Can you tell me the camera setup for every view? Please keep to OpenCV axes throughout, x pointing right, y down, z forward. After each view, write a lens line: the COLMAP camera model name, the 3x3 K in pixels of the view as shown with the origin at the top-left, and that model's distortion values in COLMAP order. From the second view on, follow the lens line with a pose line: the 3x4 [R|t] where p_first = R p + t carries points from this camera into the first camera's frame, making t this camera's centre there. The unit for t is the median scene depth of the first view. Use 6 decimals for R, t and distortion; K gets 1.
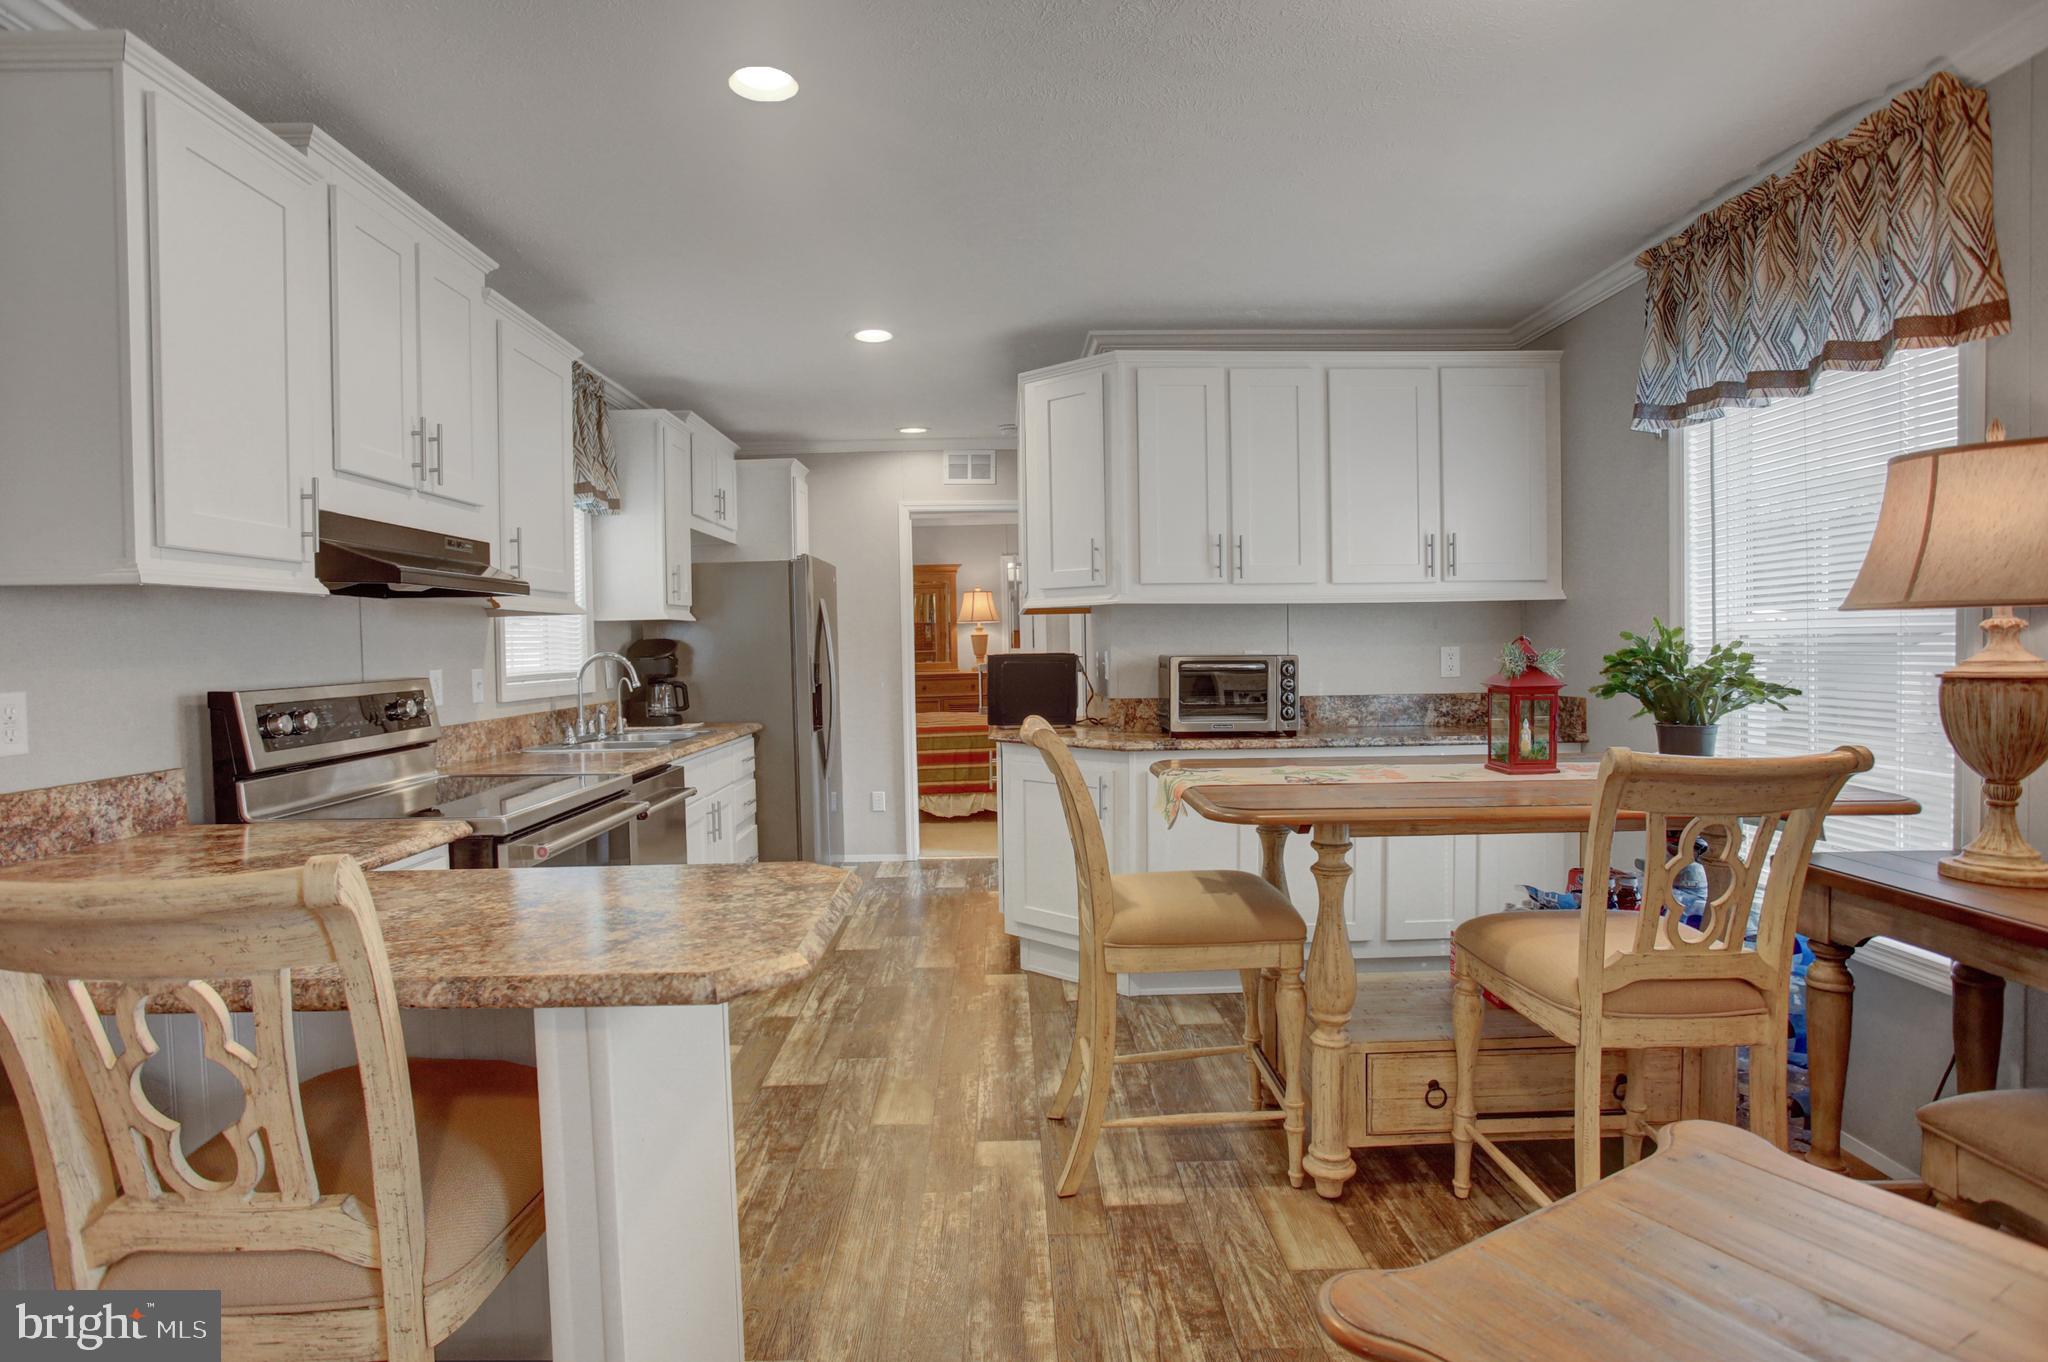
lens RADIAL K [[1052.4, 0, 1021.5], [0, 1052.4, 671.4], [0, 0, 1]] dist [-0.072538, 0.035451]
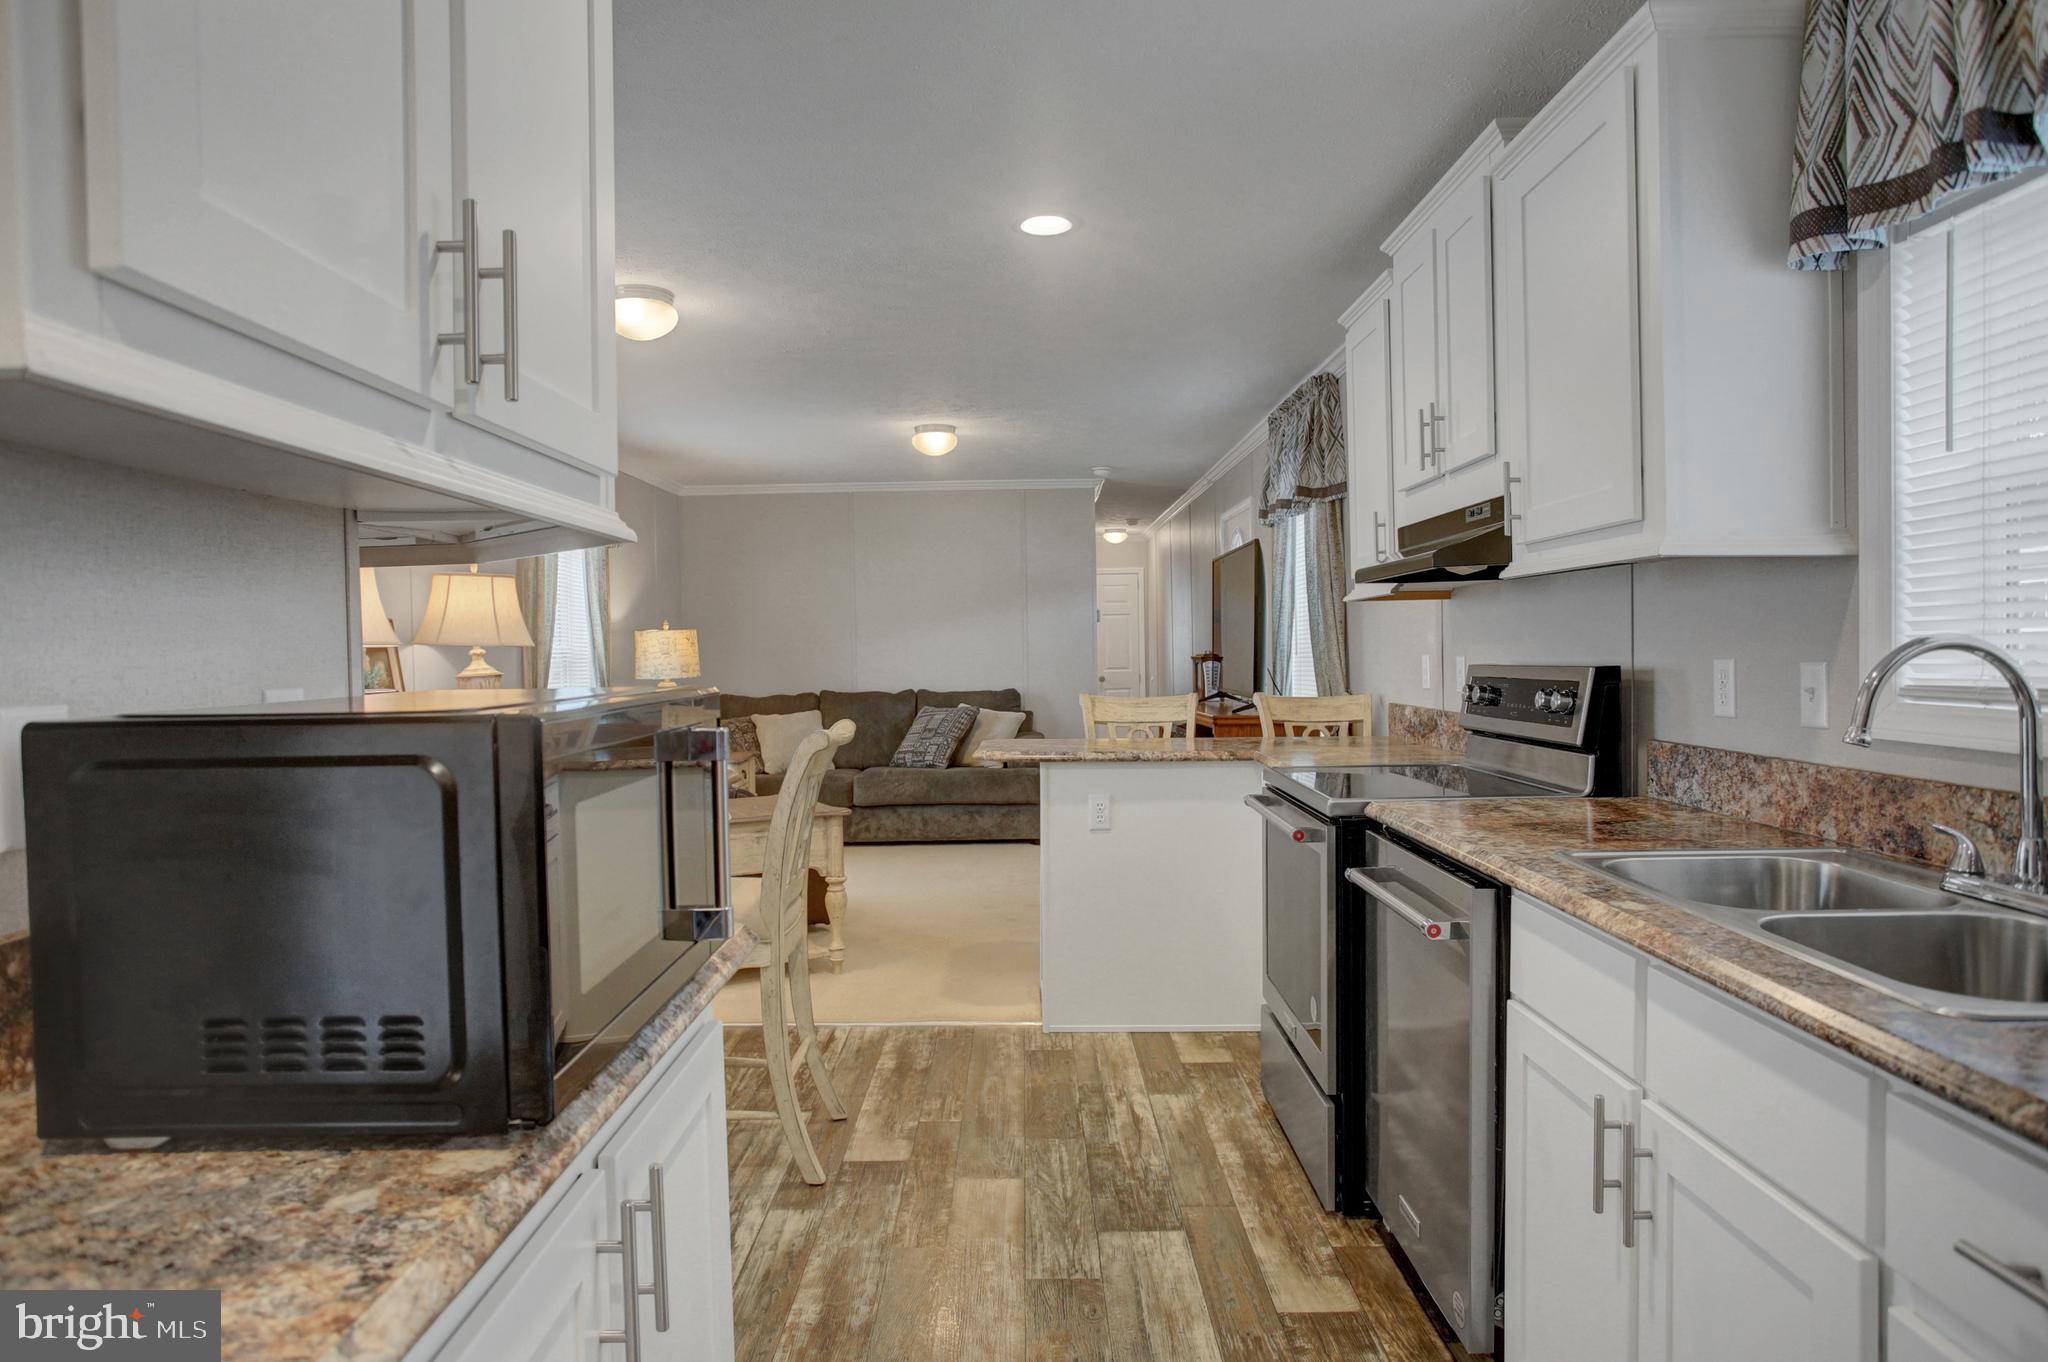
lens RADIAL K [[1192.5, 0, 1014.2], [0, 1192.5, 668.4], [0, 0, 1]] dist [-0.038488, 0.030375]
pose [[-0.999152, 0.034311, 0.022742, -0.159418], [0.035266, 0.998452, 0.043021, -0.044265], [-0.021231, 0.043787, -0.998815, 1.825647]]
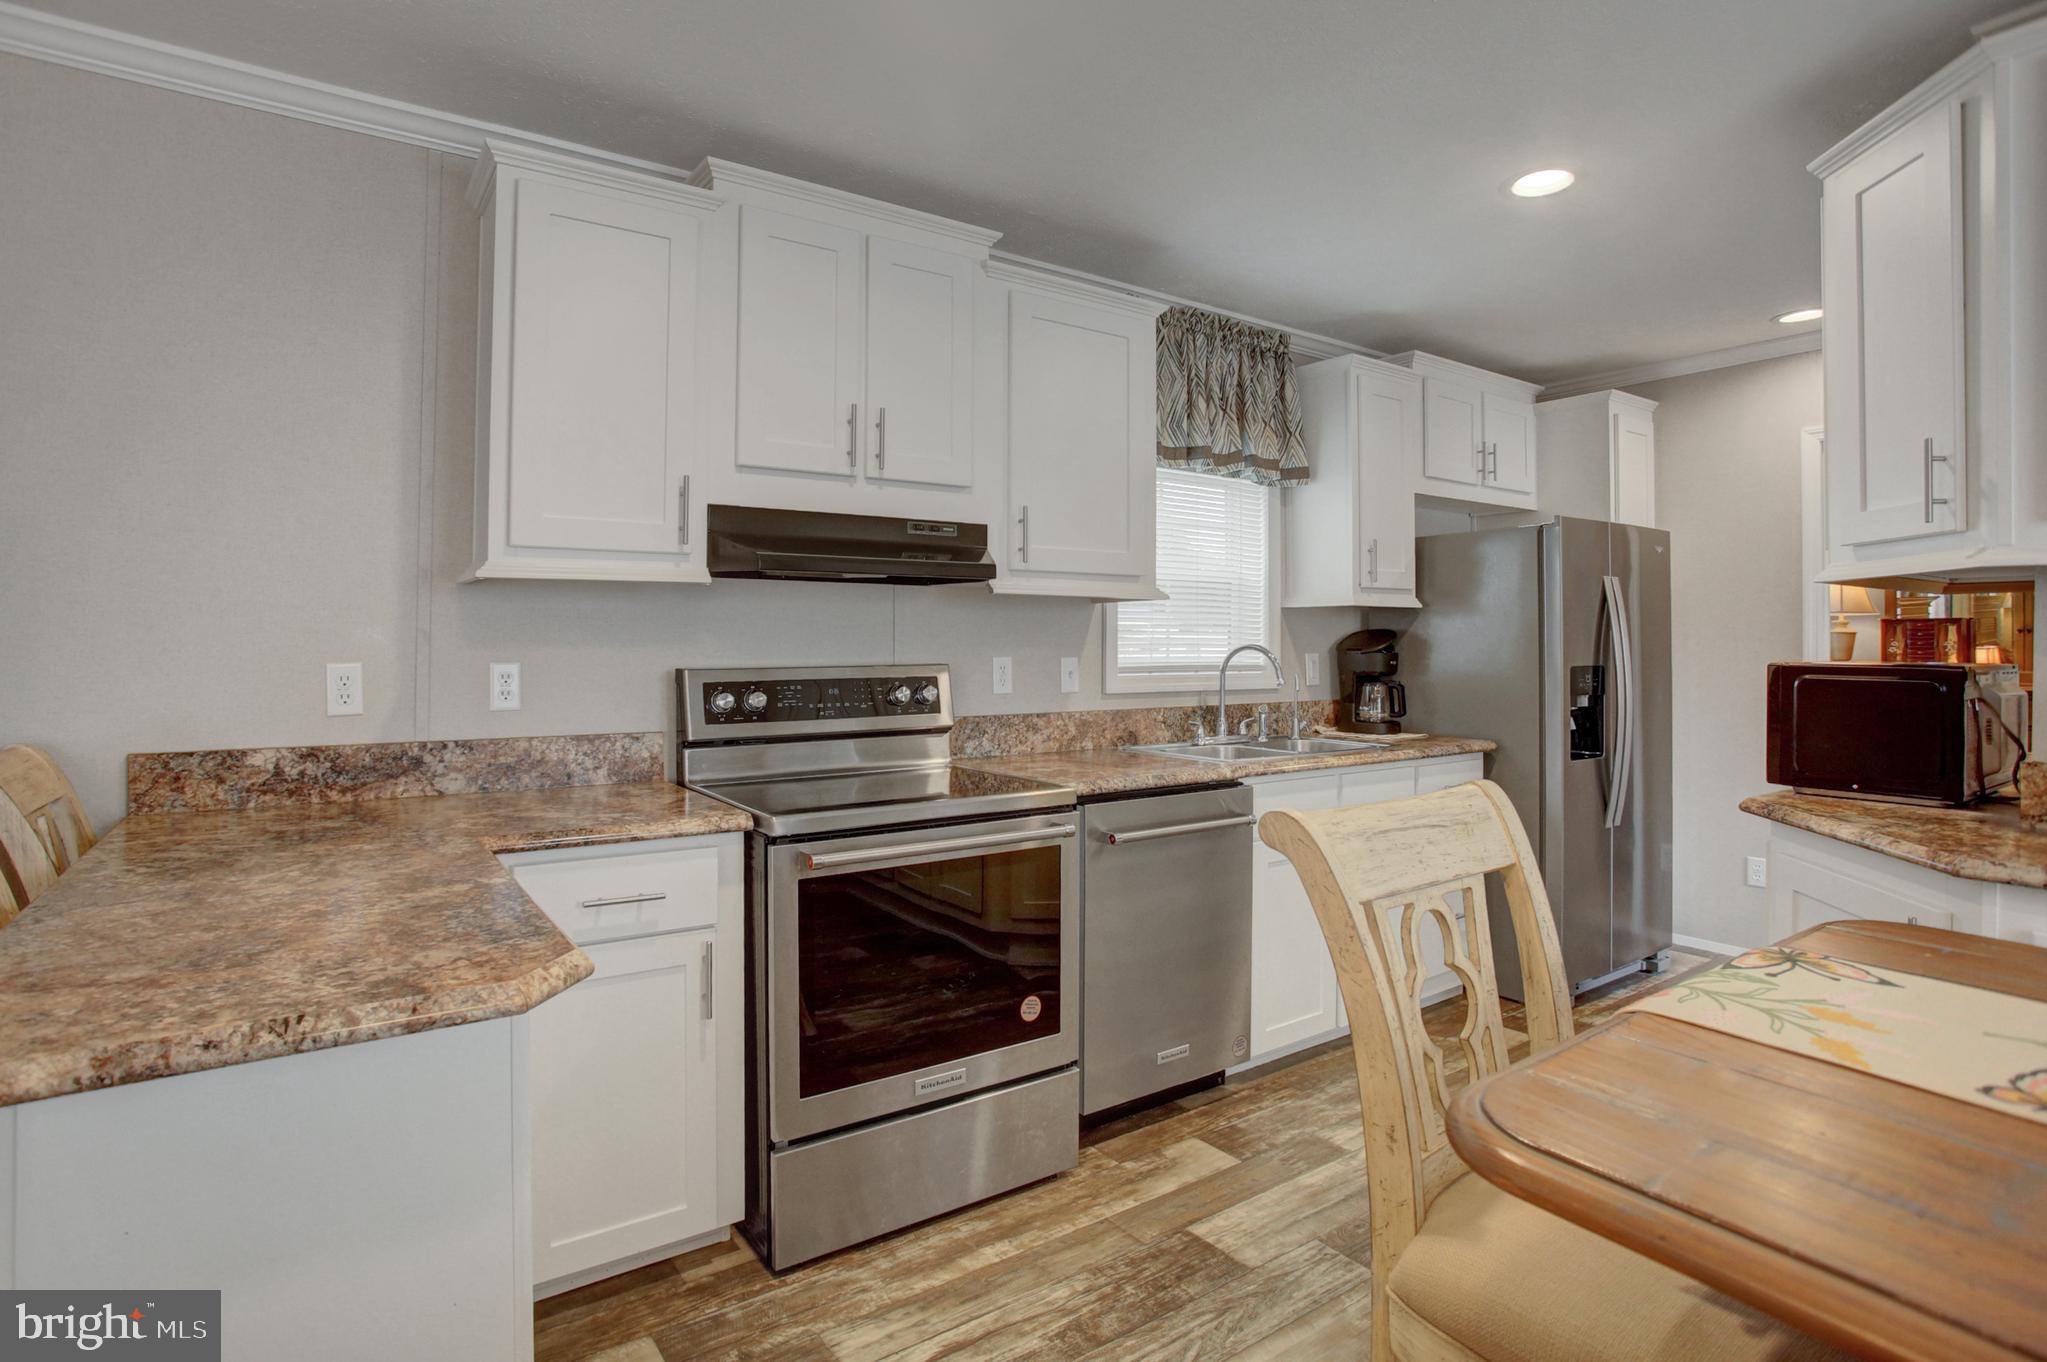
lens RADIAL K [[1028.7, 0, 995.5], [0, 1028.7, 636.5], [0, 0, 1]] dist [-0.062147, 0.009654]
pose [[0.546347, 0.016590, -0.837394, 0.274003], [-0.035700, 0.999356, -0.003493, -0.018737], [0.836798, 0.031803, 0.546588, 0.474743]]
